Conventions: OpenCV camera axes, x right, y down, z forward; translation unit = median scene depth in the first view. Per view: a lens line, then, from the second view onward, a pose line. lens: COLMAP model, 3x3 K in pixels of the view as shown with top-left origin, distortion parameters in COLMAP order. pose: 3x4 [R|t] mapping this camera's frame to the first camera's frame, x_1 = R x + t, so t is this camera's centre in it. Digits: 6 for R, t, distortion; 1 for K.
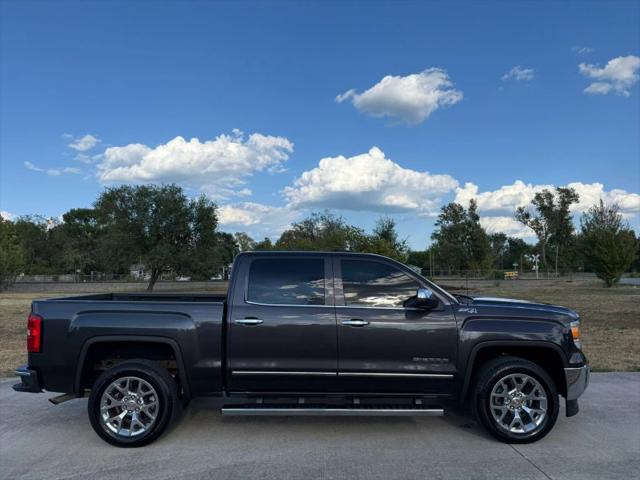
lens RADIAL K [[448.9, 0, 314.5], [0, 448.9, 247.0], [0, 0, 1]] dist [0.038749, -0.050401]
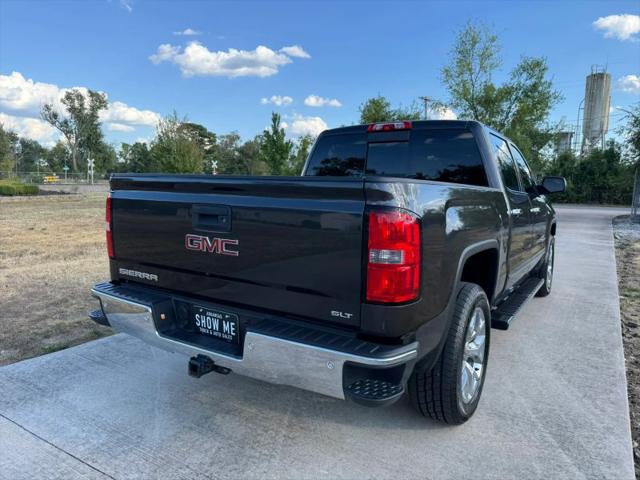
lens RADIAL K [[448.9, 0, 321.6], [0, 448.9, 248.2], [0, 0, 1]] dist [0.038749, -0.050401]
pose [[0.535075, -0.099250, 0.838954, -0.055641], [-0.075043, 0.983565, 0.164220, 0.006885], [-0.841465, -0.150827, 0.518833, 0.048029]]
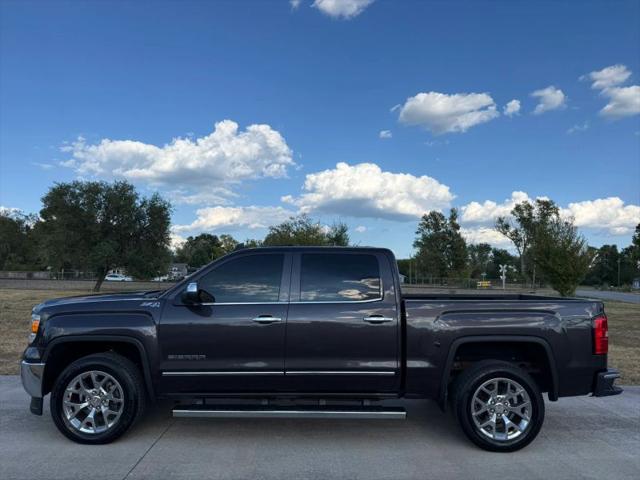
lens RADIAL K [[448.9, 0, 310.8], [0, 448.9, 253.3], [0, 0, 1]] dist [0.038749, -0.050401]
pose [[0.999511, 0.030334, 0.007611, 0.047738], [-0.030351, 0.999537, 0.002117, 0.001745], [-0.007543, -0.002347, 0.999969, 0.004676]]
